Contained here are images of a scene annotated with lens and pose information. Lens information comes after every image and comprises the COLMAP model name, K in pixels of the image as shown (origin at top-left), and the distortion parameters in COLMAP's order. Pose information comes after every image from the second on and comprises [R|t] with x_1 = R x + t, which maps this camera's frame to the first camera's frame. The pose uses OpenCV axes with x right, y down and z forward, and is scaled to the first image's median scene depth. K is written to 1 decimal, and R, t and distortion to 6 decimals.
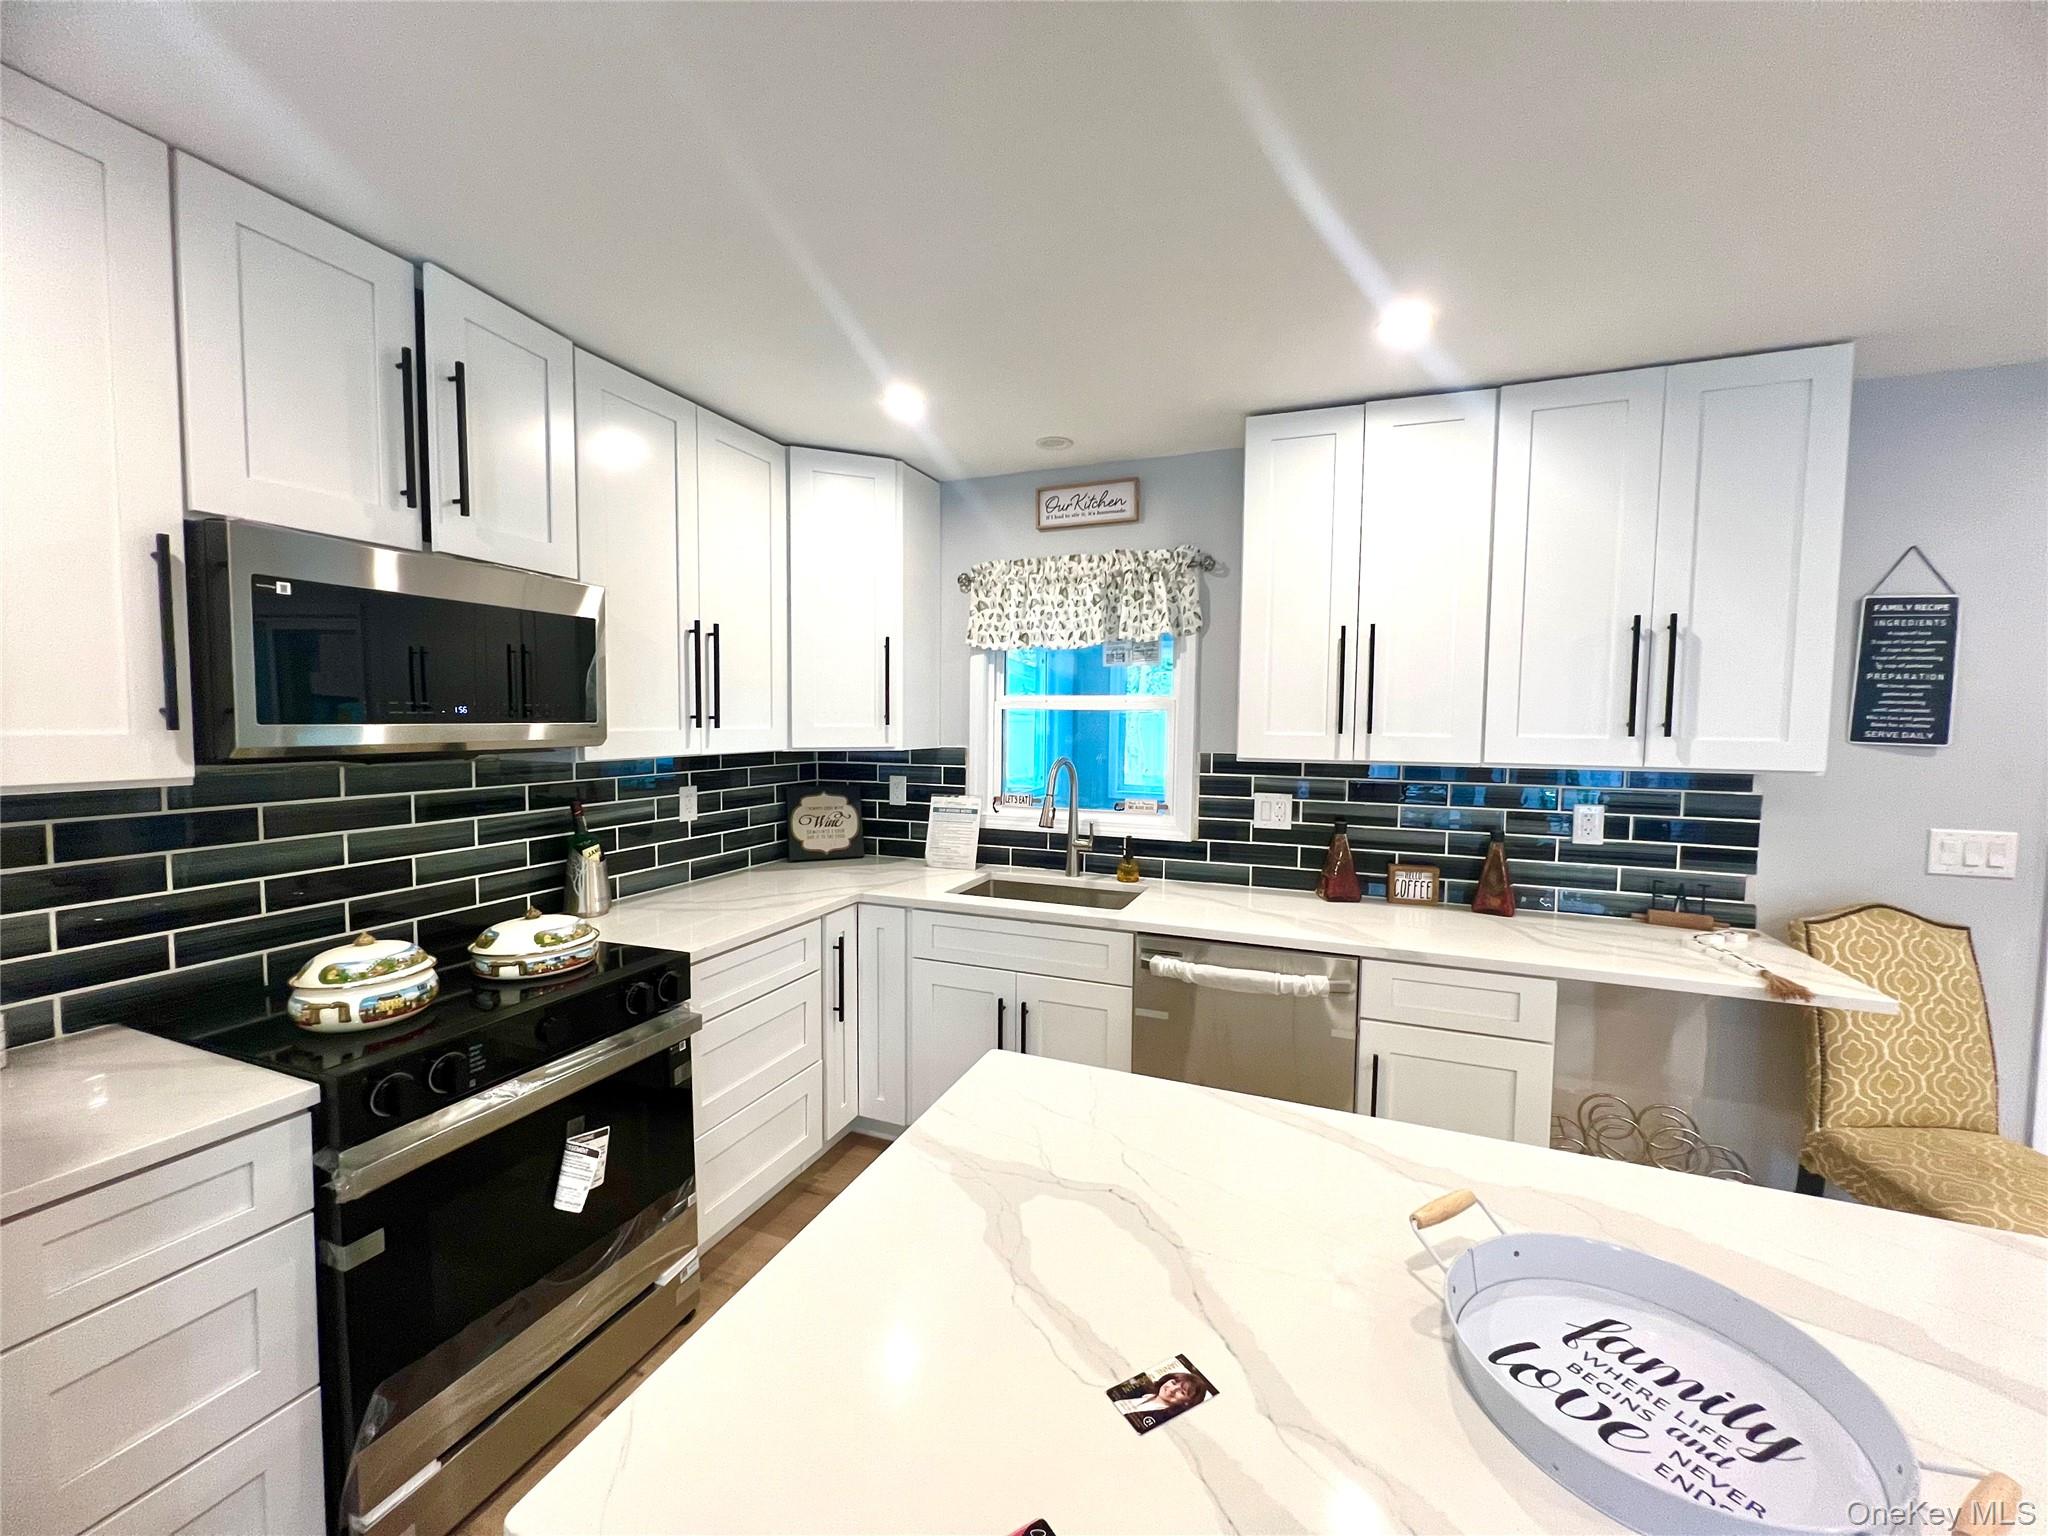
lens RADIAL K [[815.5, 0, 1019.3], [0, 815.5, 763.5], [0, 0, 1]] dist [-0.001726, 0.000201]
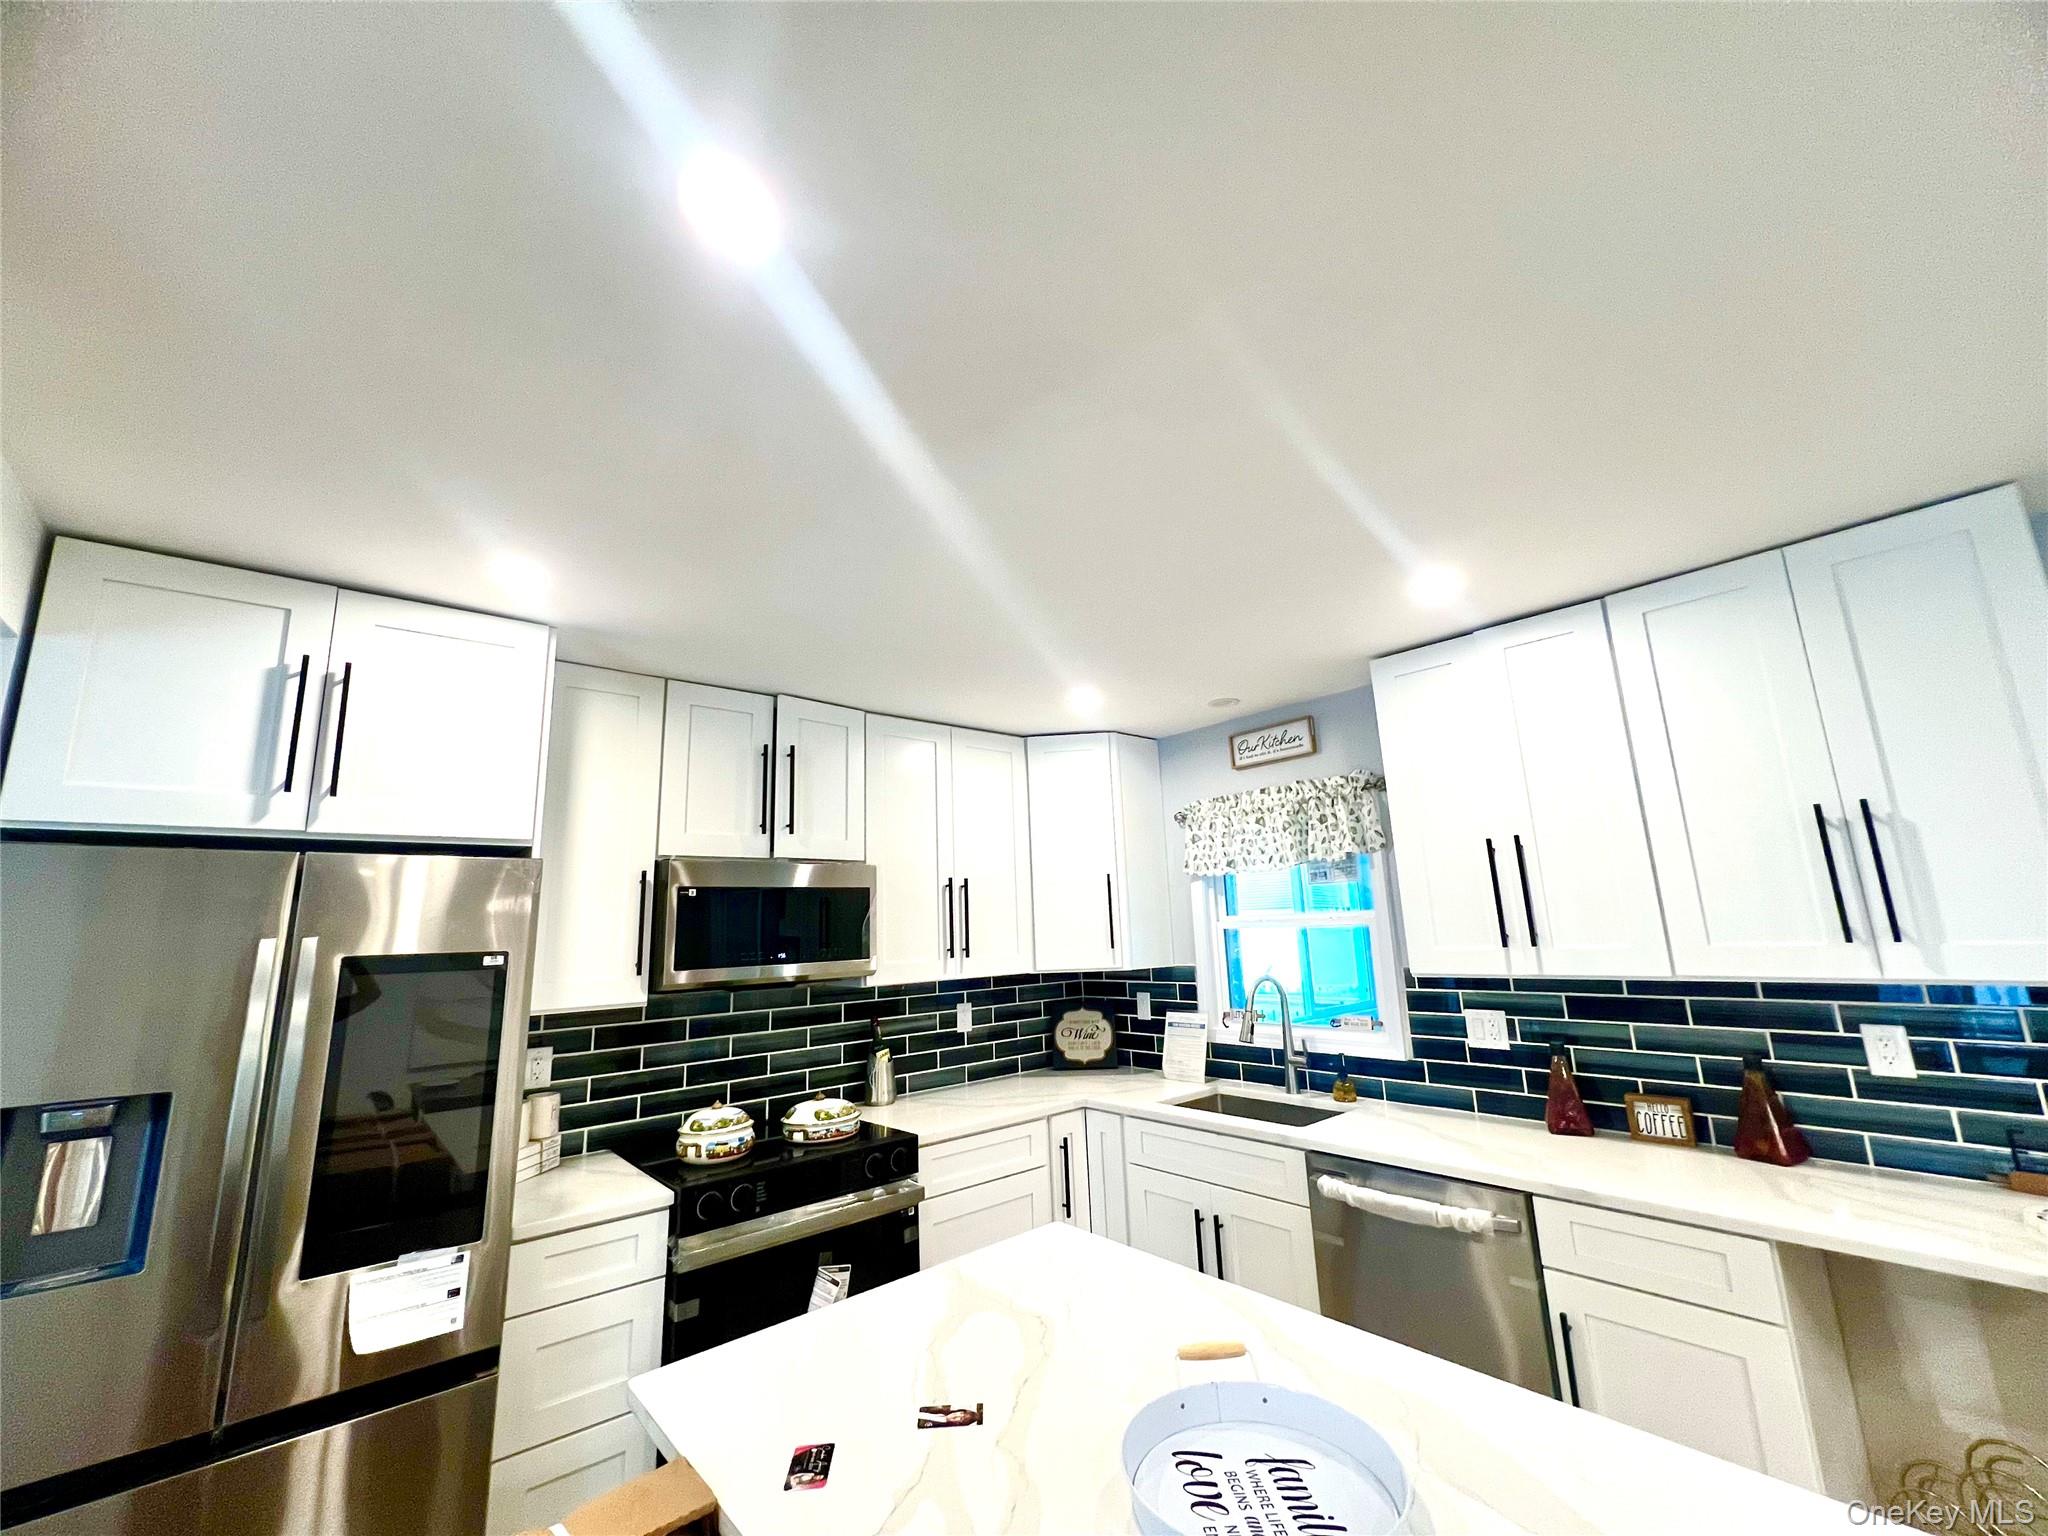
lens RADIAL K [[815.5, 0, 1019.3], [0, 815.5, 763.5], [0, 0, 1]] dist [-0.001726, 0.000201]
pose [[0.885916, -0.132478, -0.444524, 0.323280], [0.017687, 0.967298, -0.253027, -0.011952], [0.463508, 0.216299, 0.859288, -0.155873]]
